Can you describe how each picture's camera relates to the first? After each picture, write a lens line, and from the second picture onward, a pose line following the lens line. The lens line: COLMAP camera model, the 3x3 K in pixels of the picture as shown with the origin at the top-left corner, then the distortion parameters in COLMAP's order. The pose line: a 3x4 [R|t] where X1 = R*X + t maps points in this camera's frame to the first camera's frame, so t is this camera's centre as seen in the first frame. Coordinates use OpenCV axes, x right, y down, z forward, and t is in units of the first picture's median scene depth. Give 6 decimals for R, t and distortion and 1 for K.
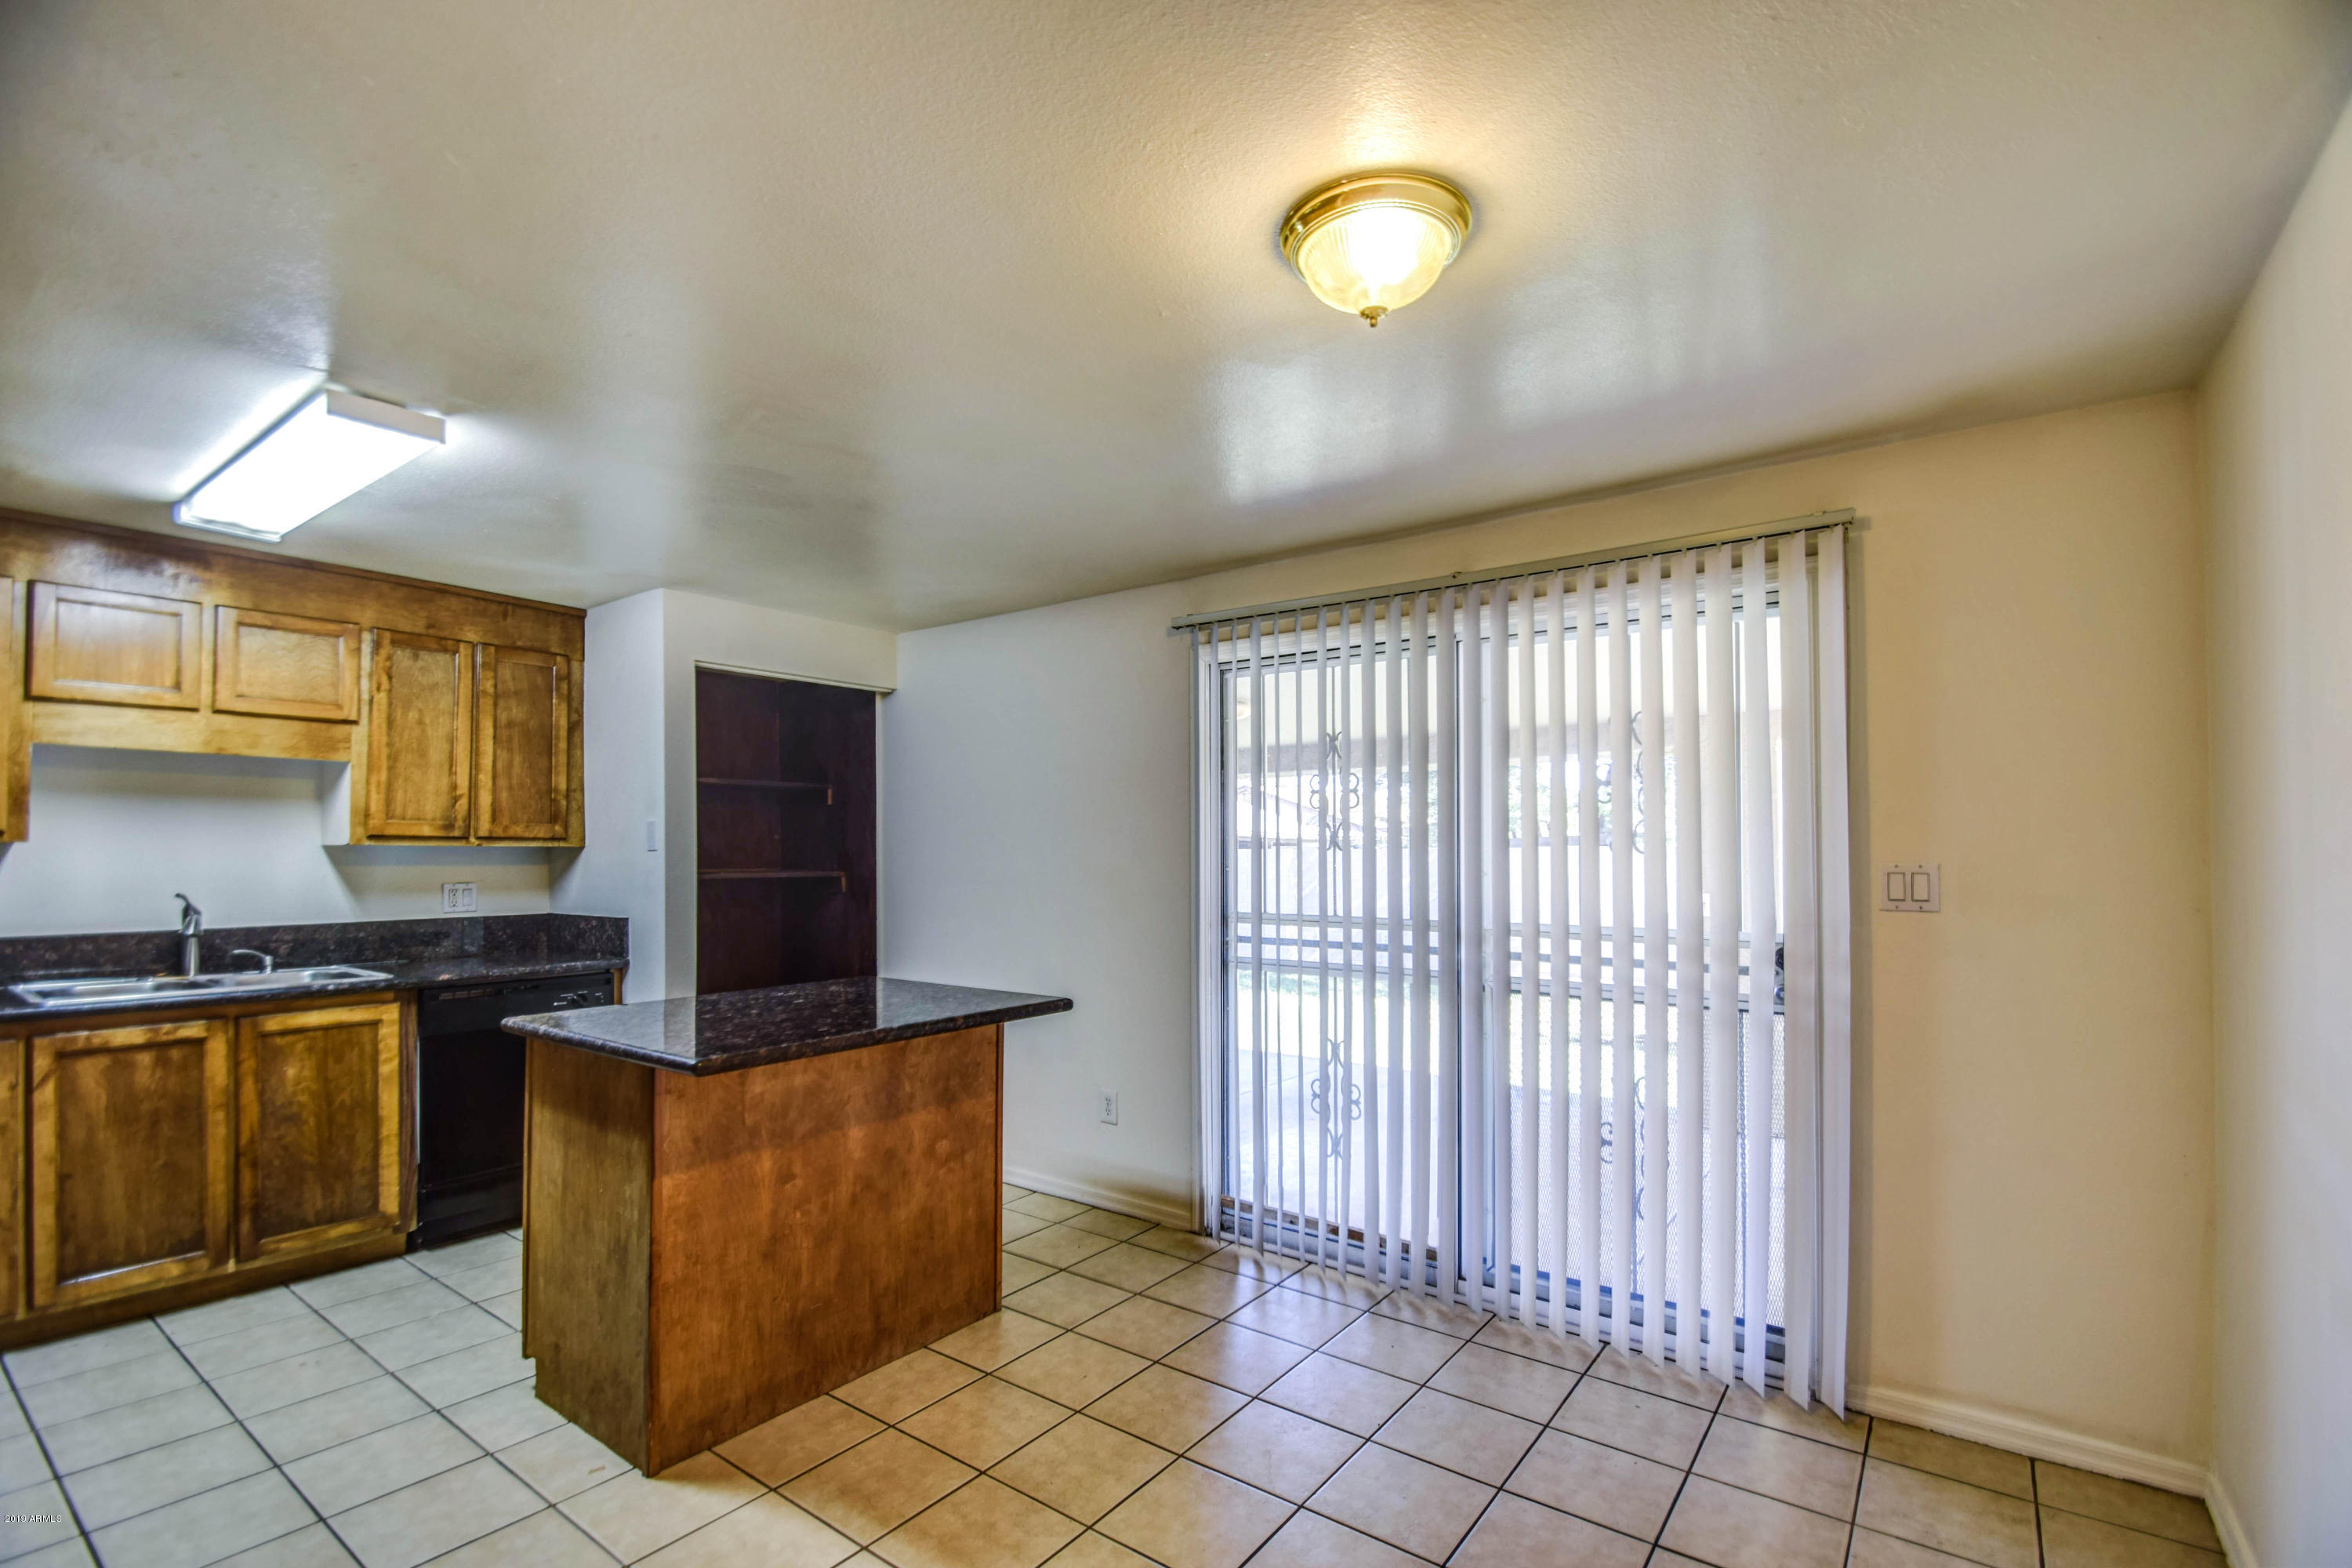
lens RADIAL K [[948.2, 0, 1091.4], [0, 948.2, 840.7], [0, 0, 1]] dist [-0.000088, -0.010768]
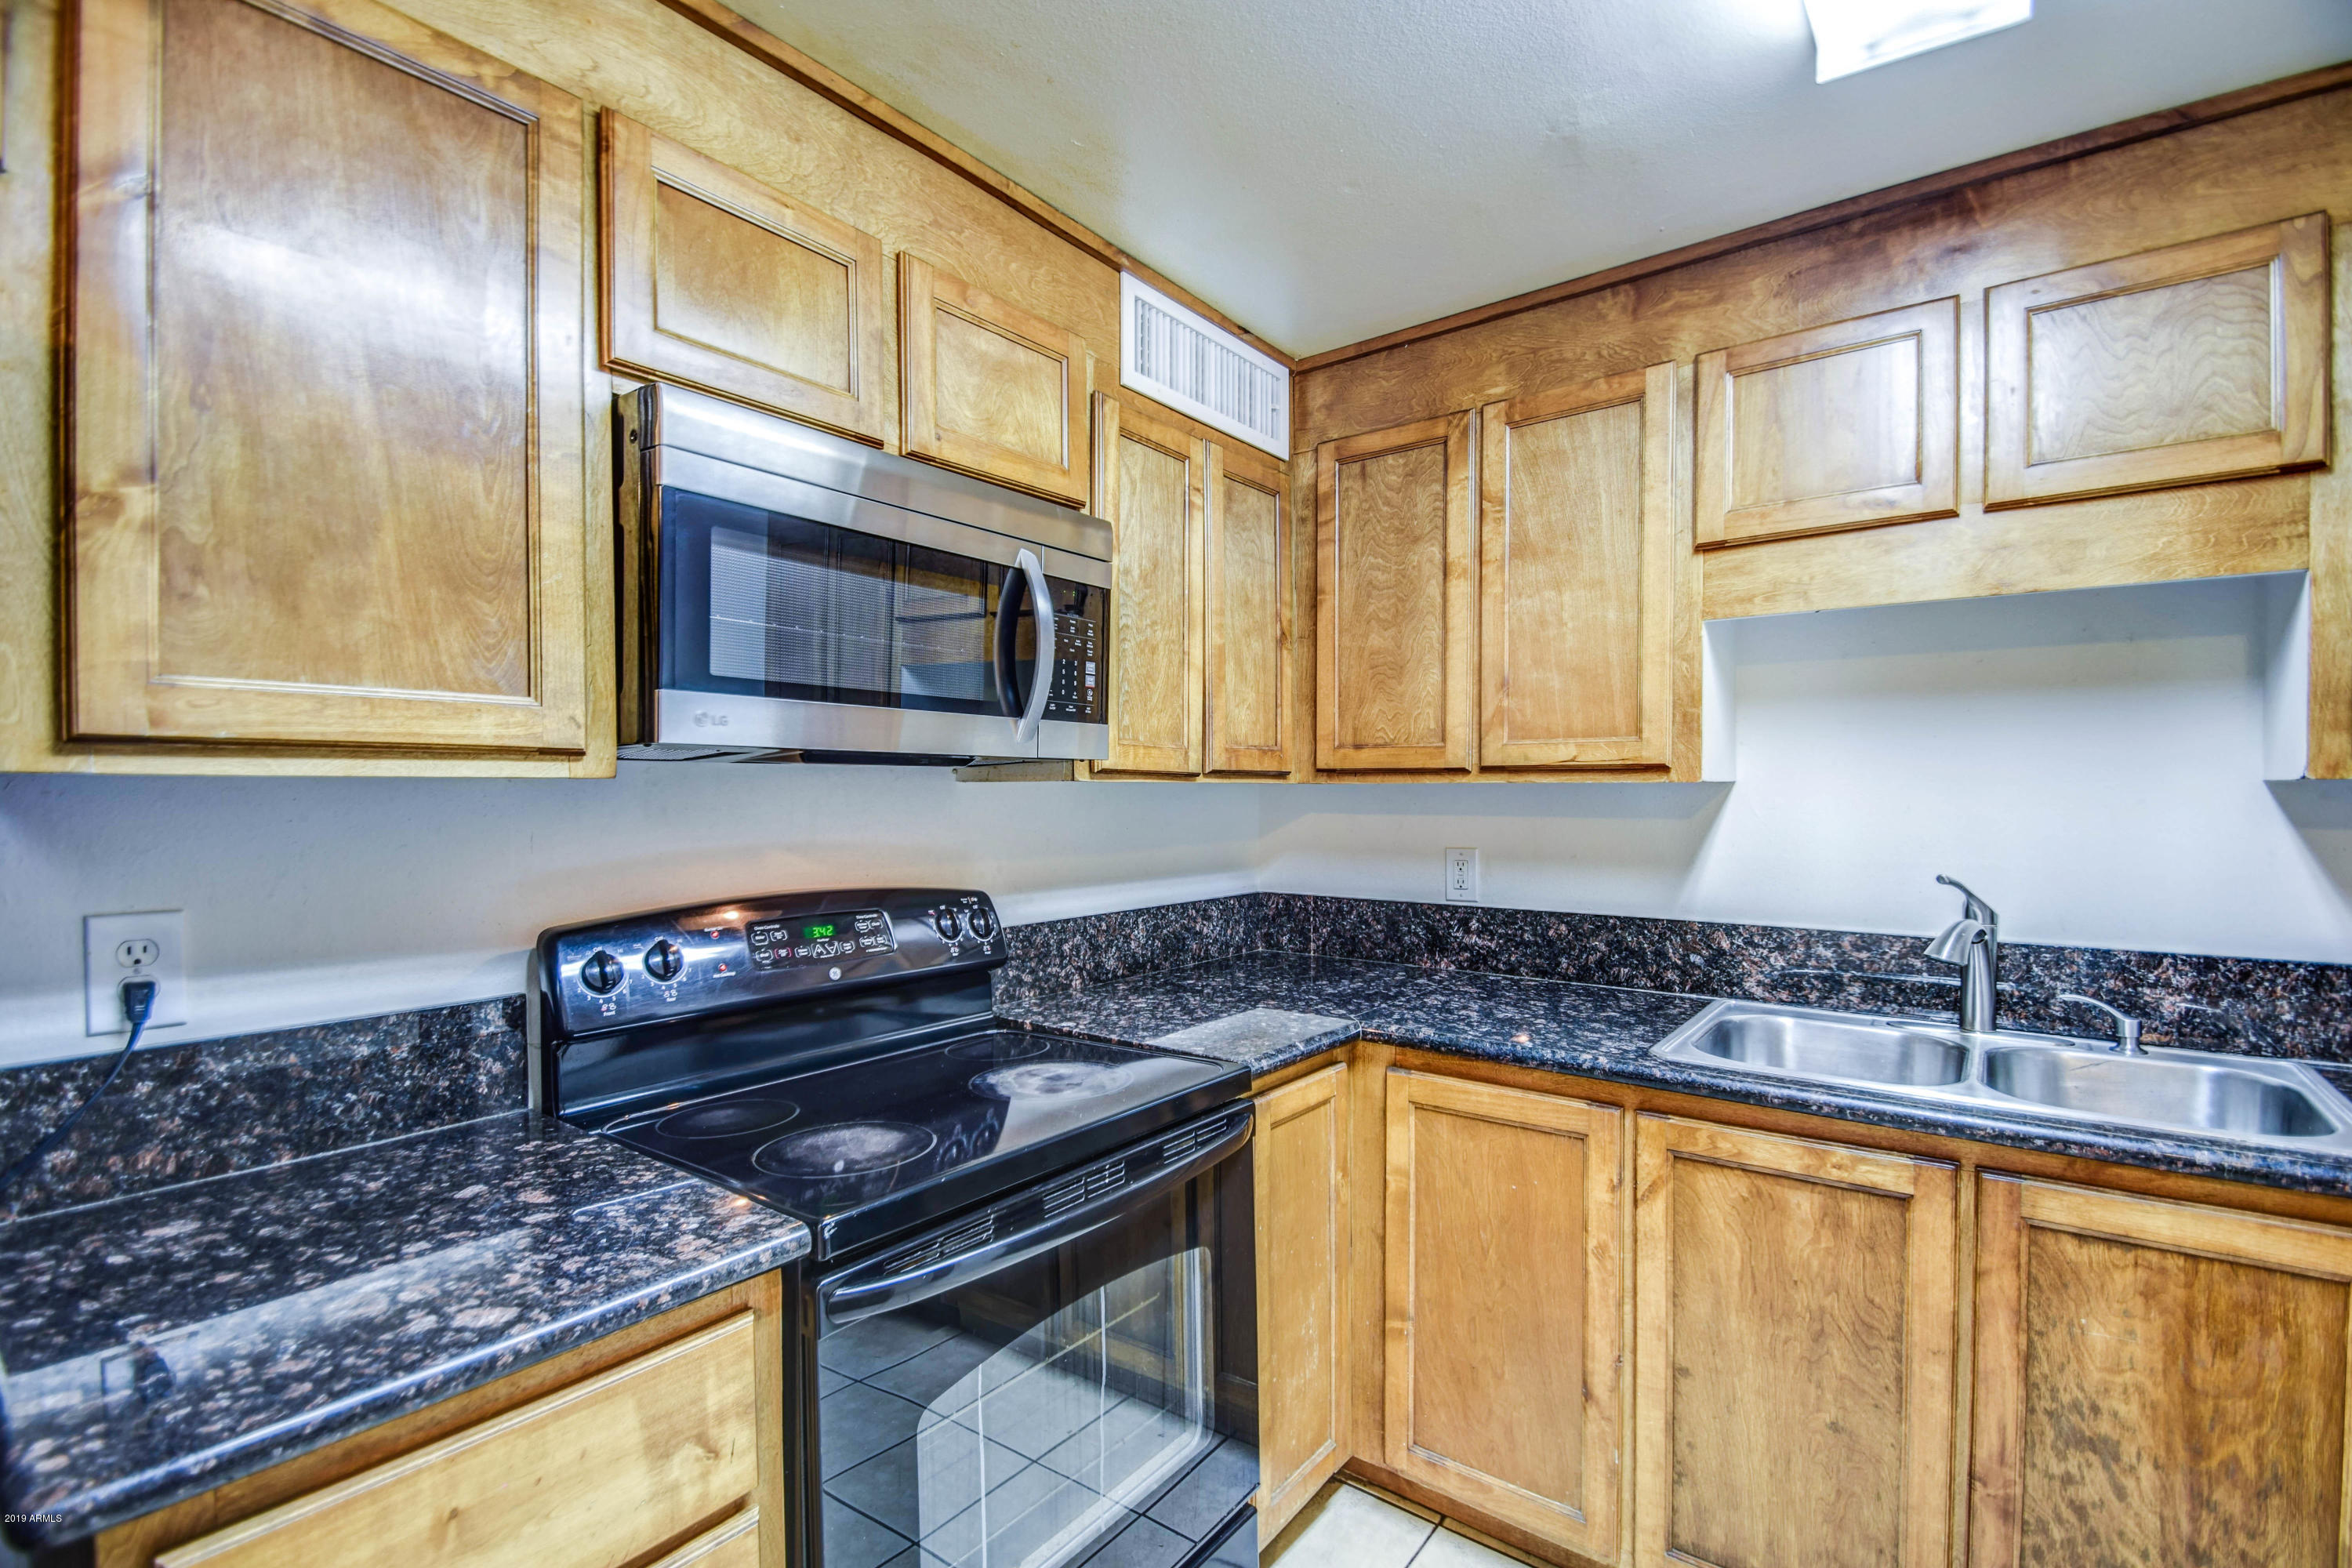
lens RADIAL K [[1114.2, 0, 1156.4], [0, 1114.2, 810.2], [0, 0, 1]] dist [0.029070, -0.024954]
pose [[0.015675, 0.017317, -0.999727, -0.340497], [0.015109, 0.999732, 0.017554, 0.001809], [0.999763, -0.015380, 0.015409, 0.535807]]
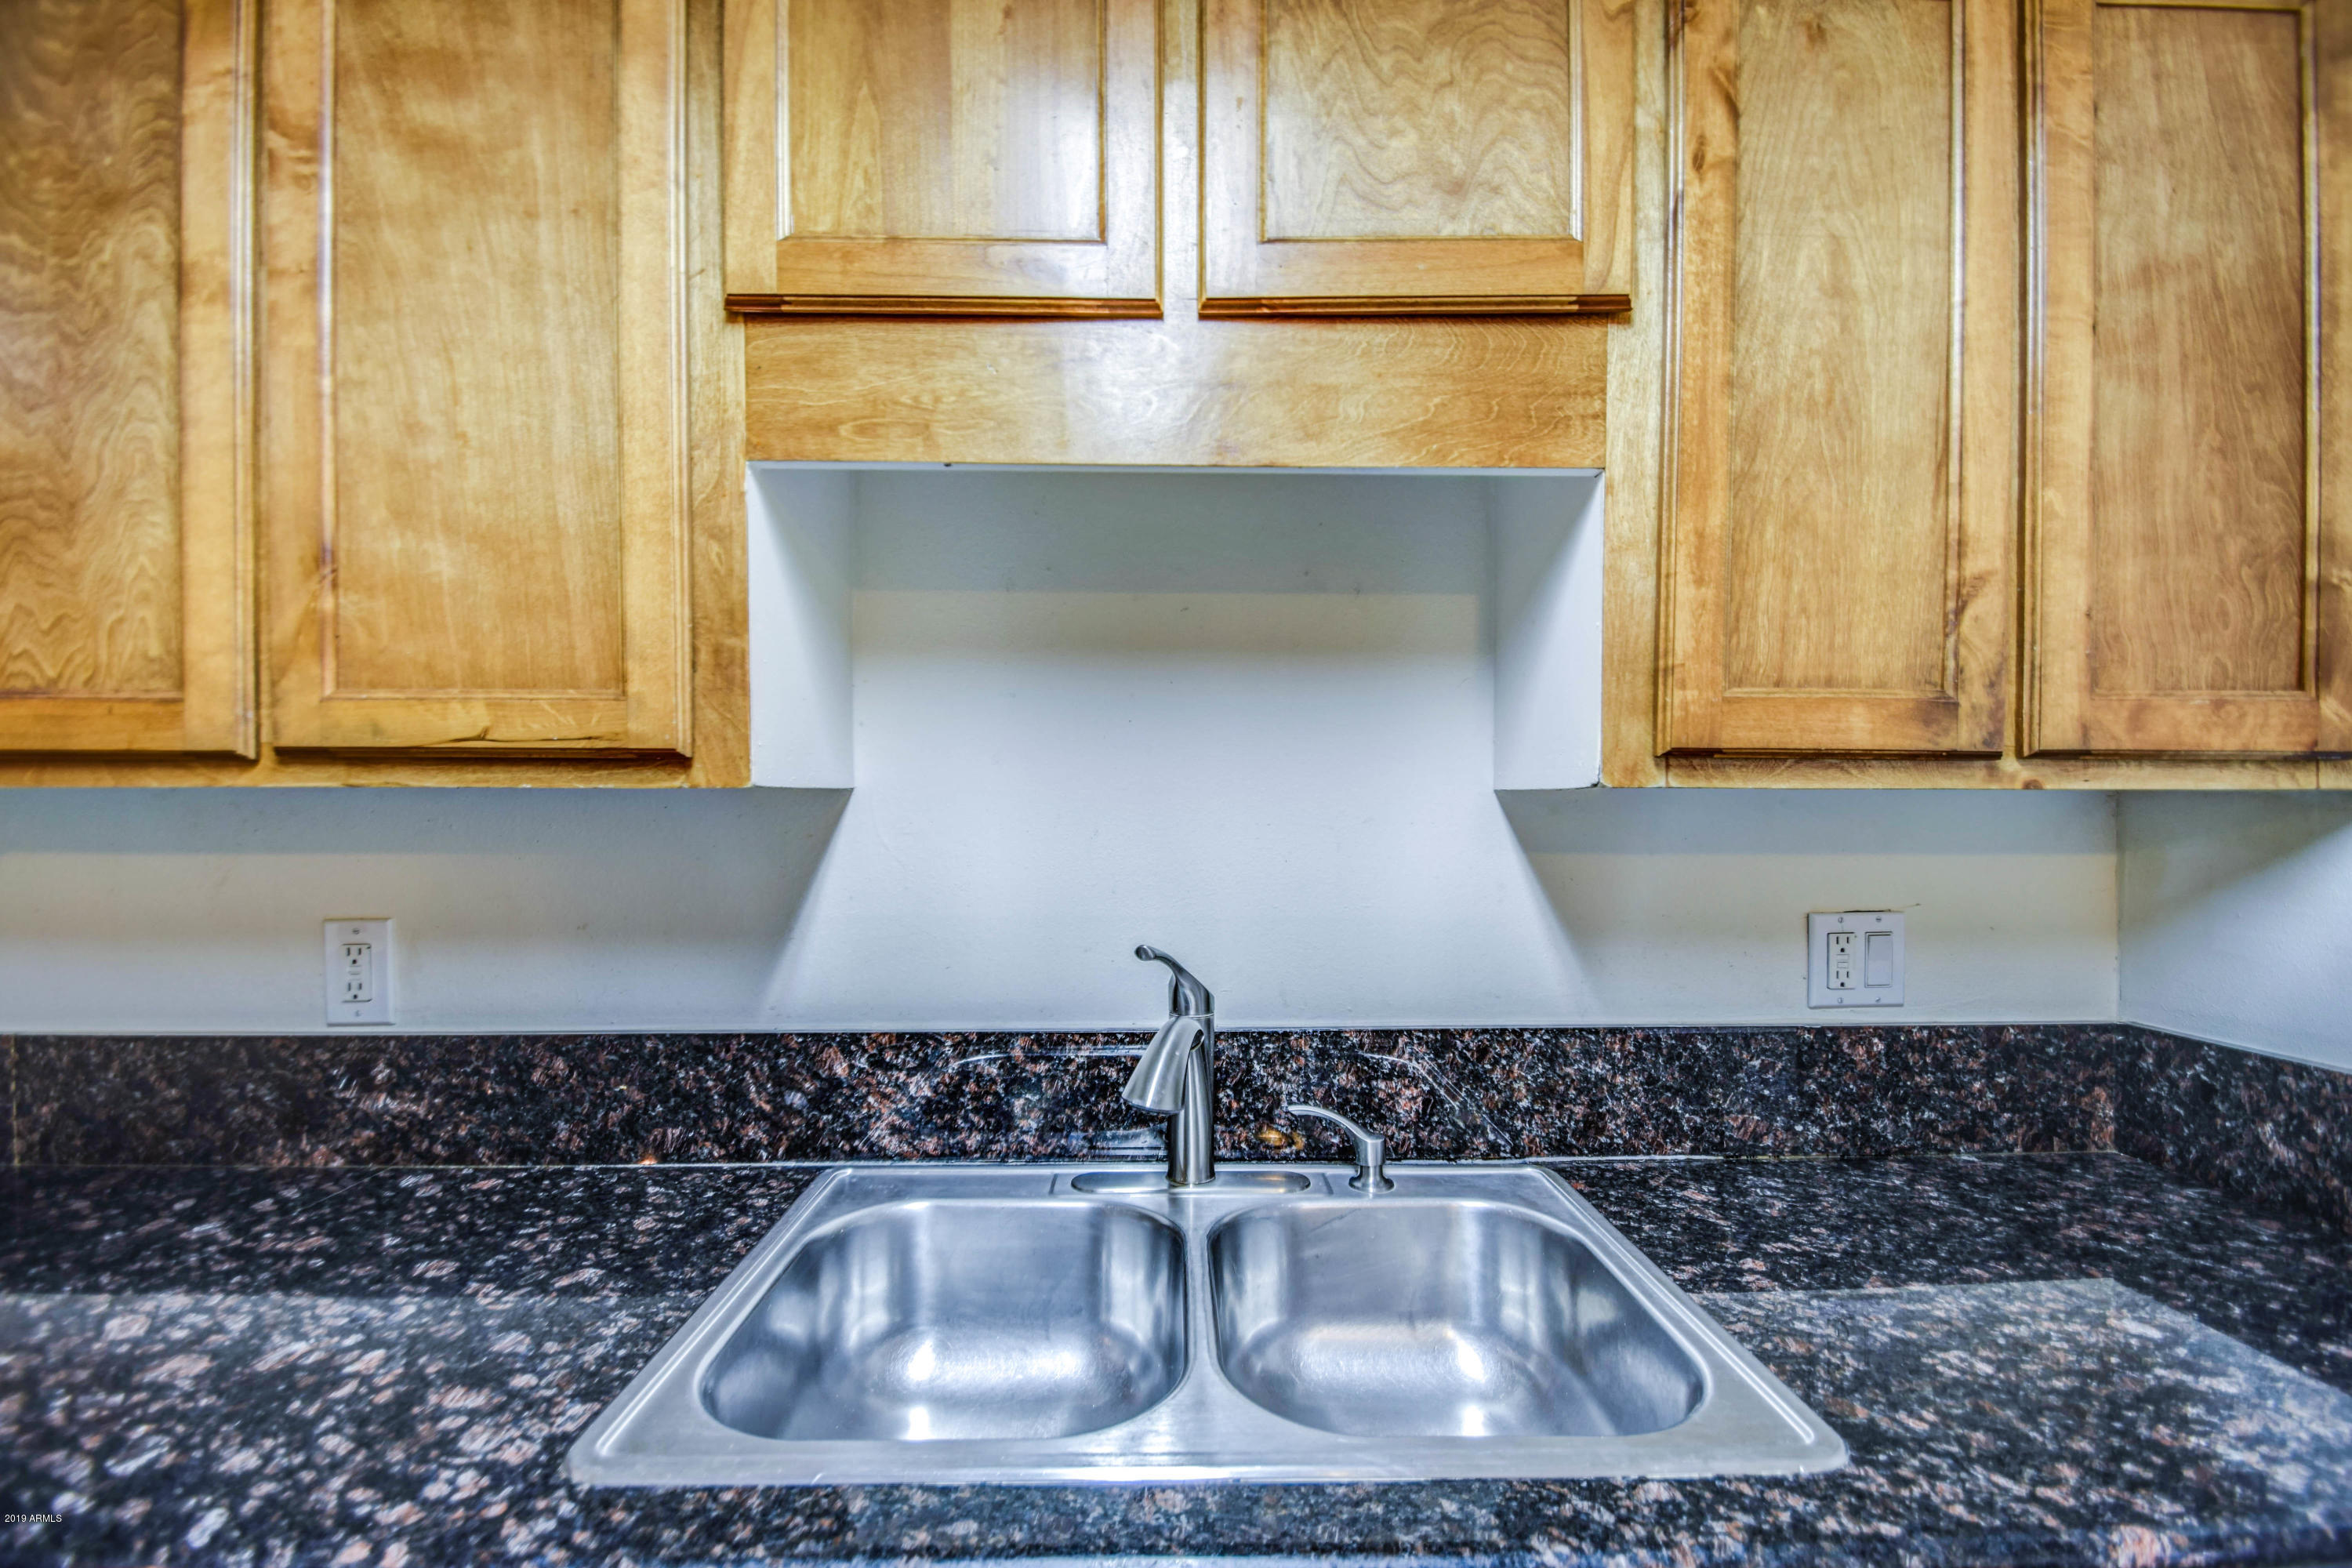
lens RADIAL K [[1153.4, 0, 1232.5], [0, 1153.4, 821.1], [0, 0, 1]] dist [0.011078, -0.018667]
pose [[0.656411, 0.011127, -0.754322, -0.642275], [0.011576, 0.999625, 0.024818, 0.004746], [0.754315, -0.025023, 0.656036, 0.747659]]
